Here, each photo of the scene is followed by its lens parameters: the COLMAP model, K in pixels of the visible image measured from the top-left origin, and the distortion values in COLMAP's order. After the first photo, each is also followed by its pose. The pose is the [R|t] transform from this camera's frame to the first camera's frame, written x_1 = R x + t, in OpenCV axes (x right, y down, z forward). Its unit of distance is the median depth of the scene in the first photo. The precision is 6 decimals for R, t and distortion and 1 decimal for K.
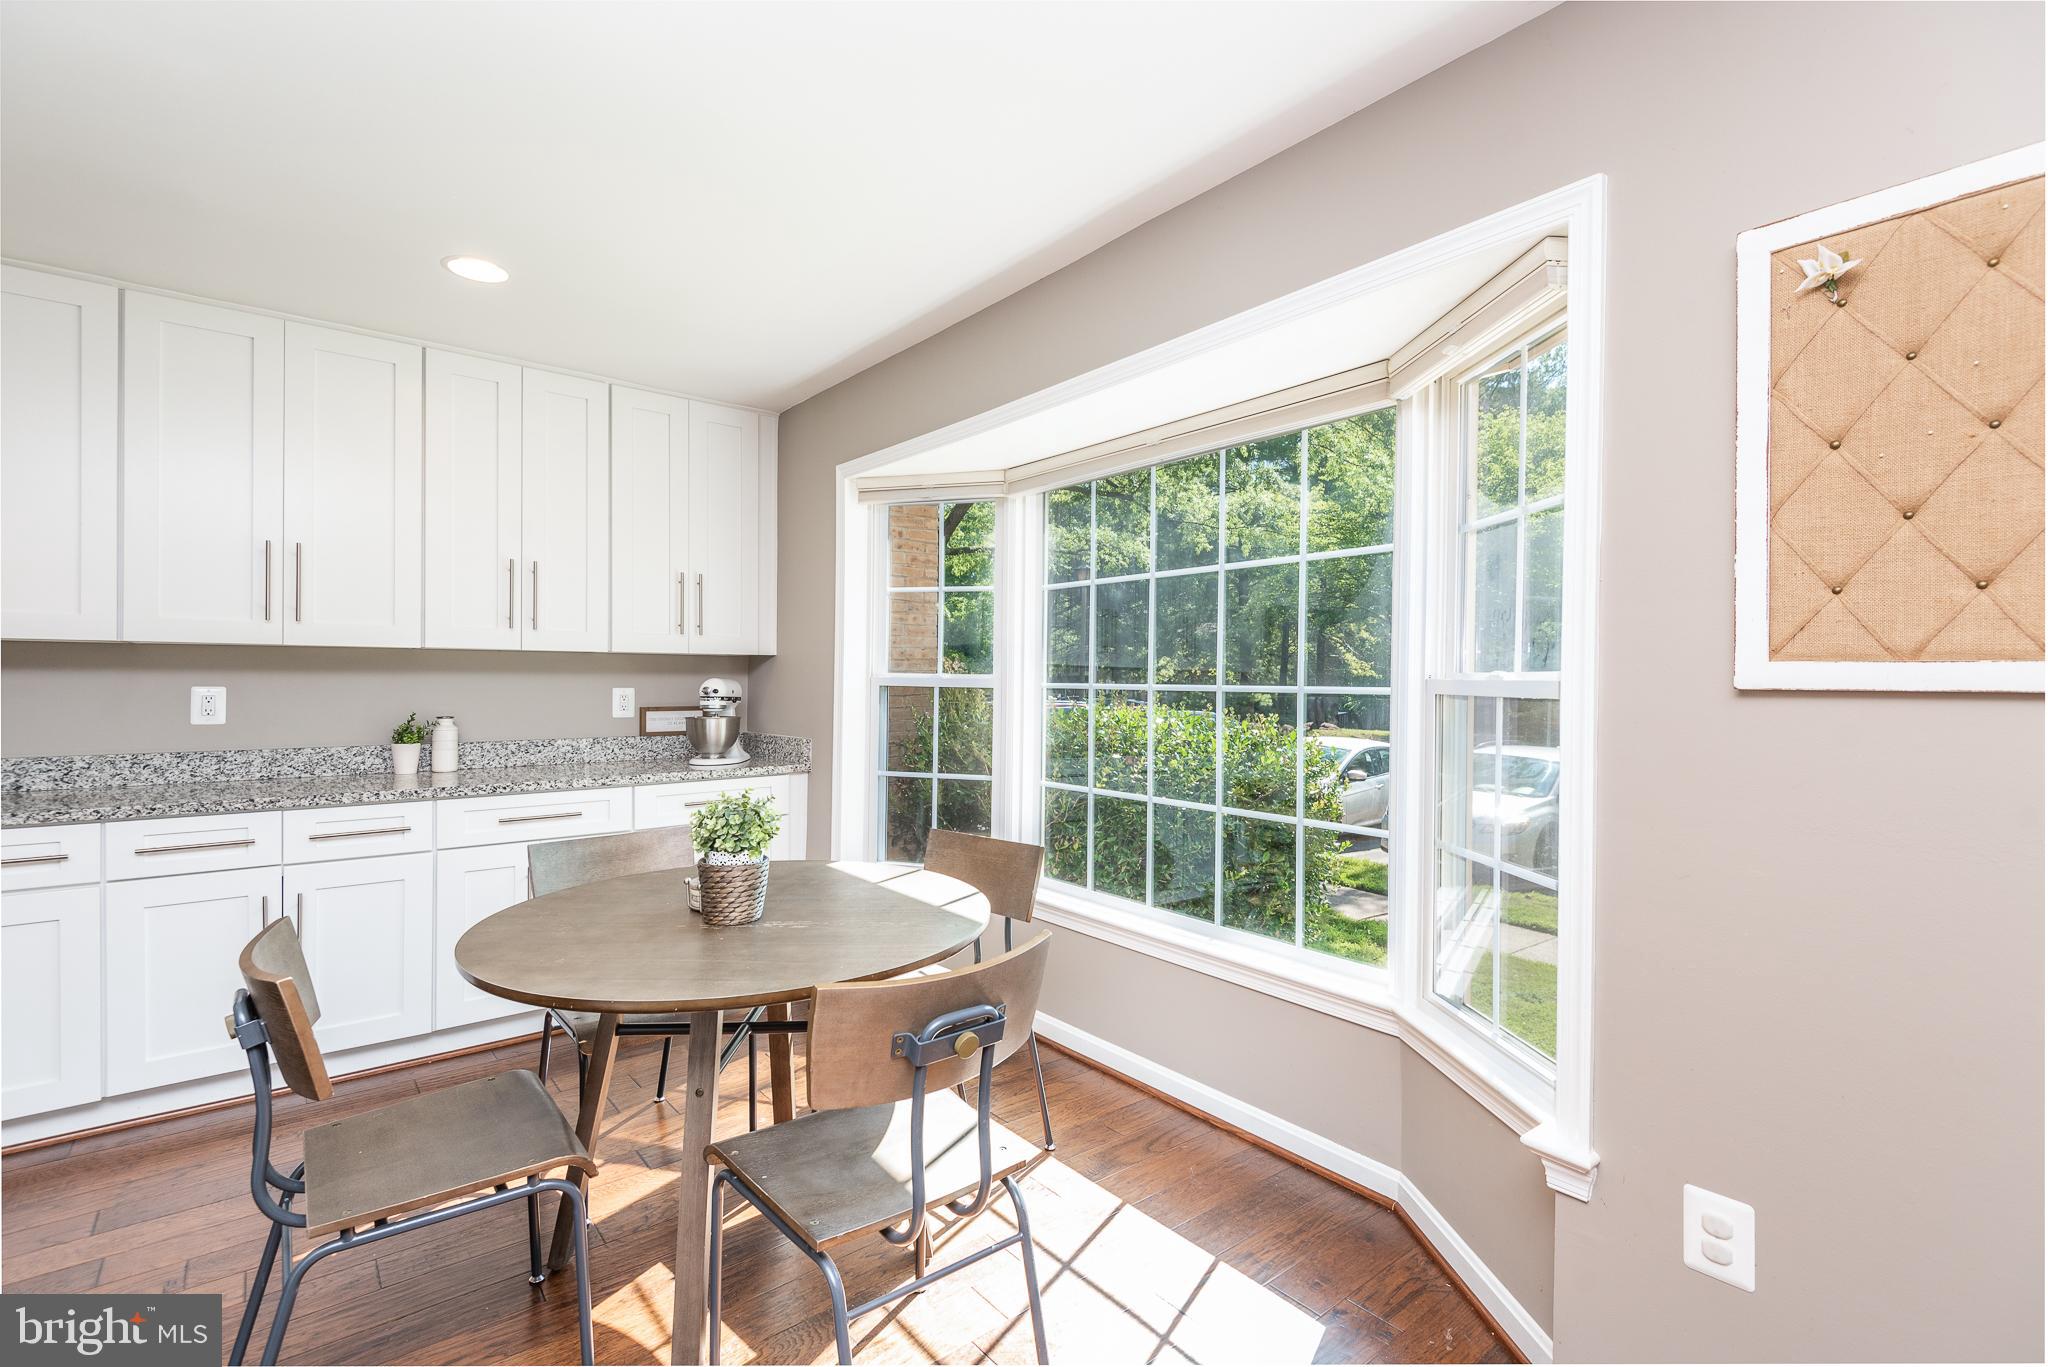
lens RADIAL K [[917.4, 0, 1024.0], [0, 917.4, 683.5], [0, 0, 1]] dist [0.020459, -0.011534]
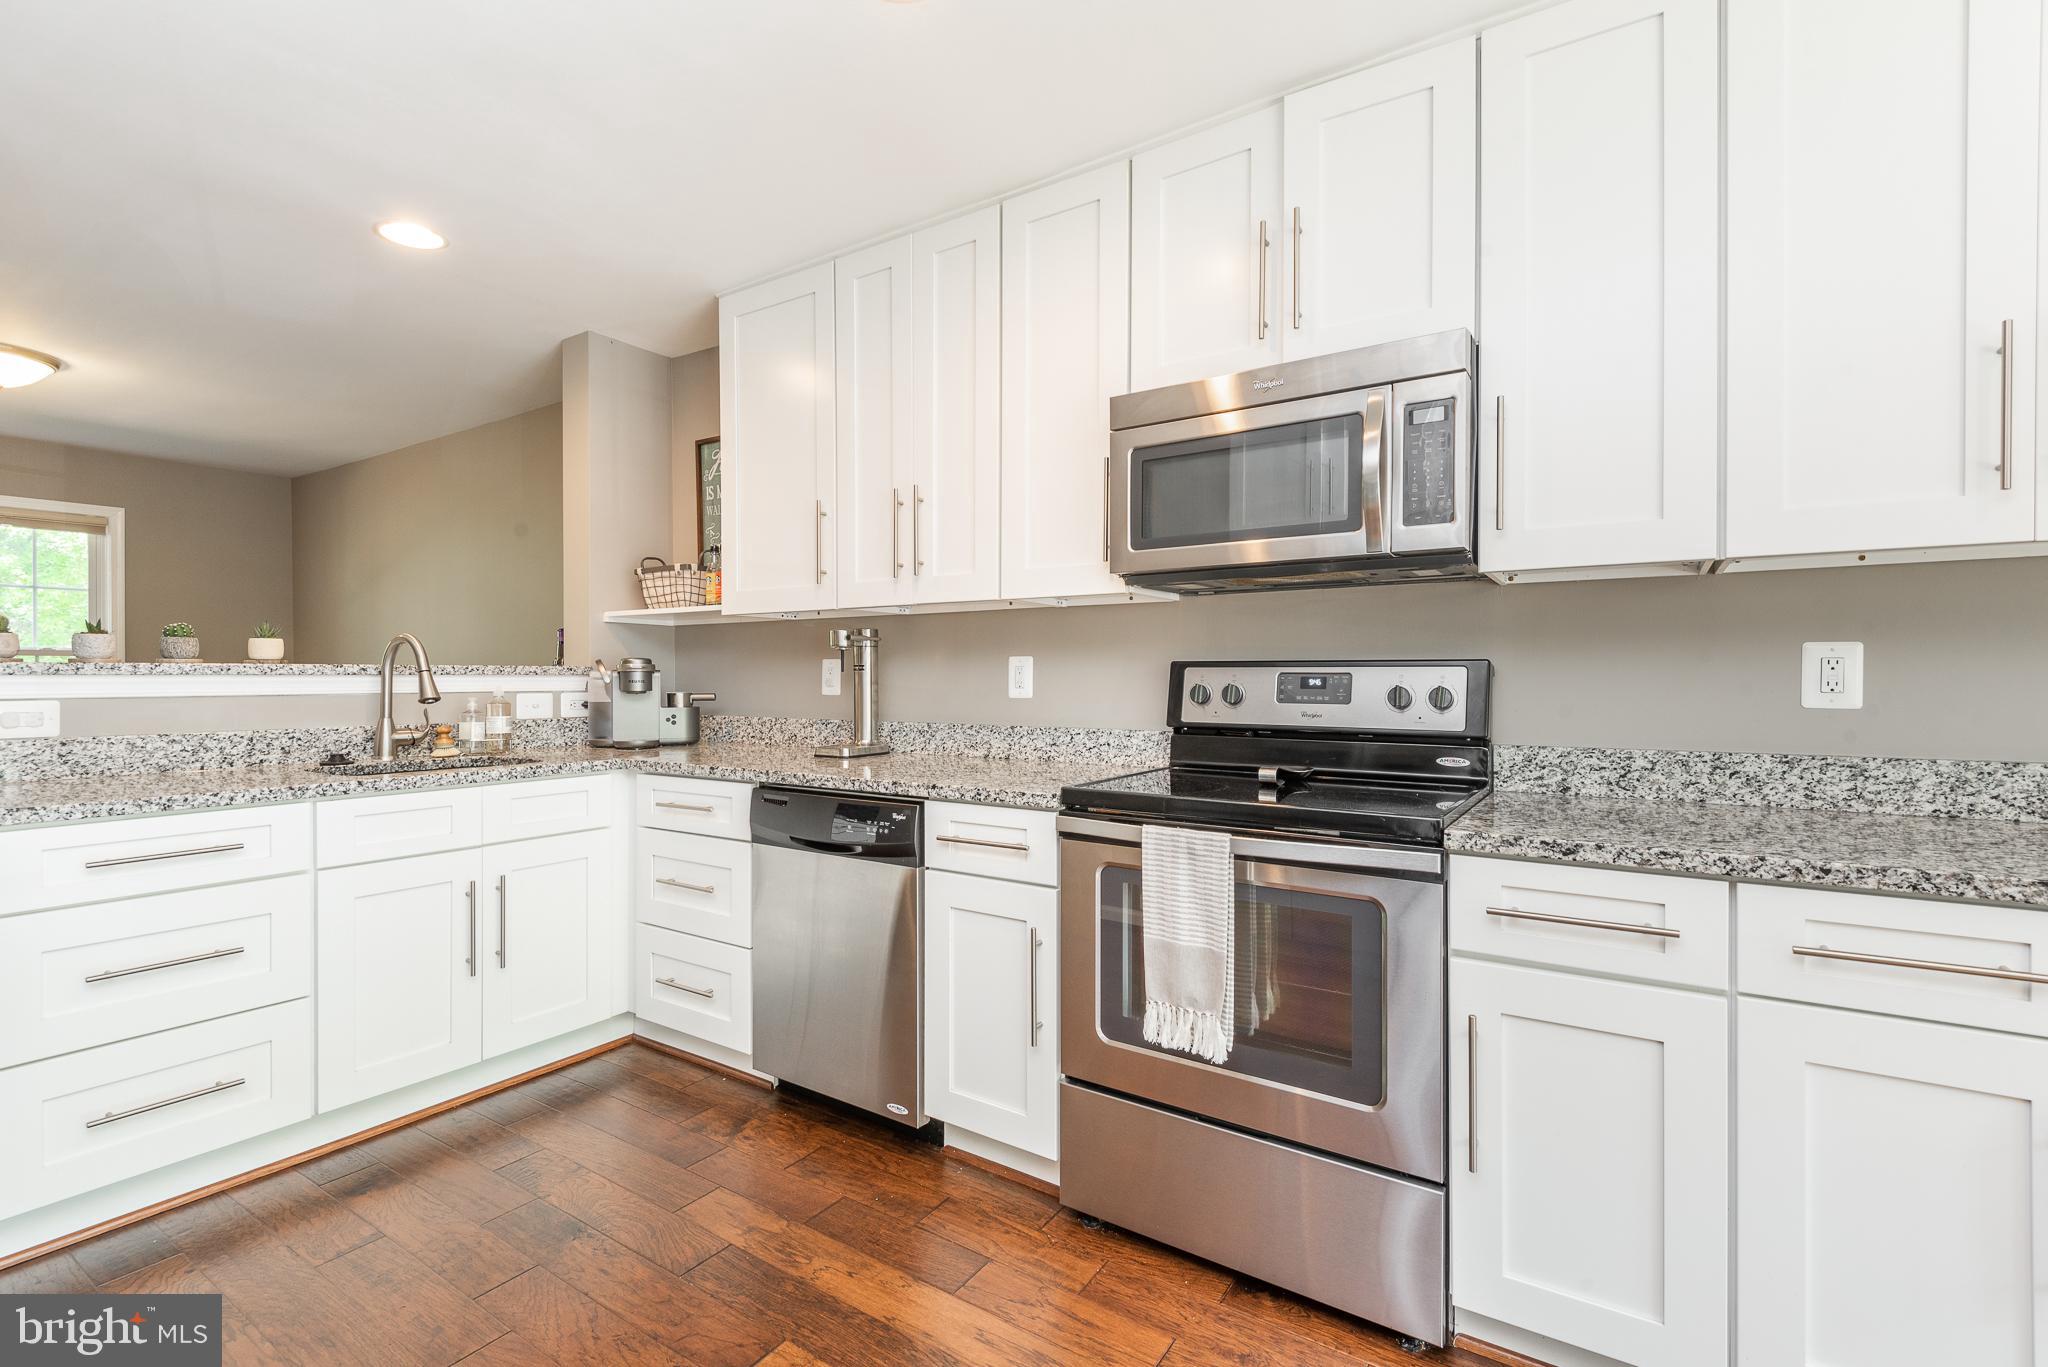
lens RADIAL K [[917.4, 0, 1024.0], [0, 917.4, 683.5], [0, 0, 1]] dist [0.020459, -0.011534]
pose [[0.290451, 0.001501, -0.956889, -0.468543], [0.000738, 0.999998, 0.001793, 0.026679], [0.956890, -0.001227, 0.290449, 0.351516]]
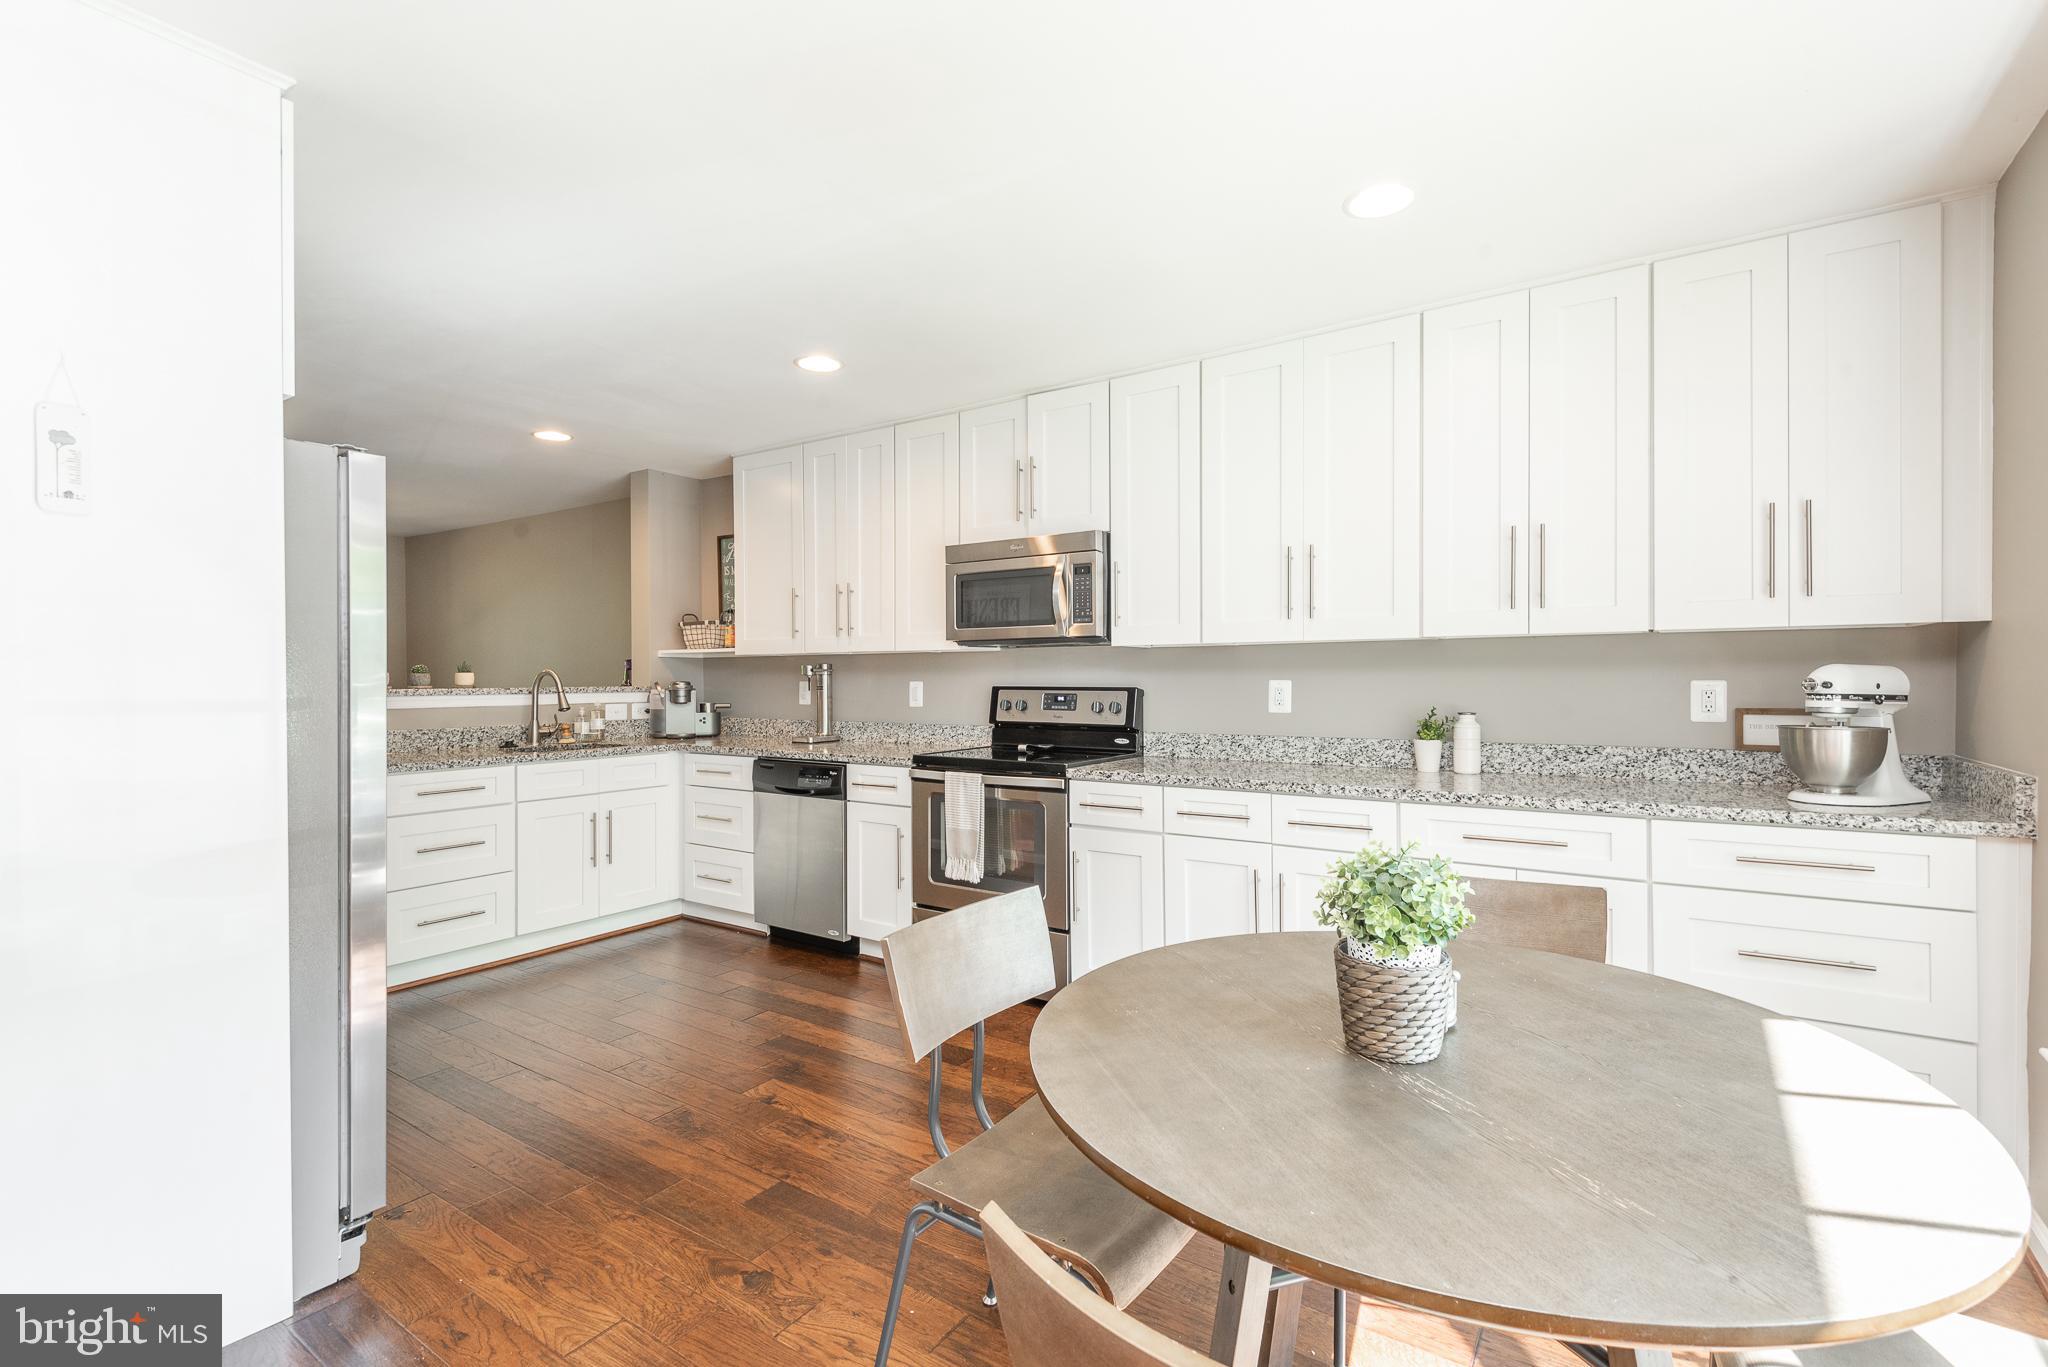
lens RADIAL K [[917.4, 0, 1024.0], [0, 917.4, 683.5], [0, 0, 1]] dist [0.020459, -0.011534]
pose [[0.281937, -0.000926, -0.959433, 0.127902], [0.003790, 0.999993, 0.000148, 0.006071], [0.959425, -0.003678, 0.281938, 0.358178]]
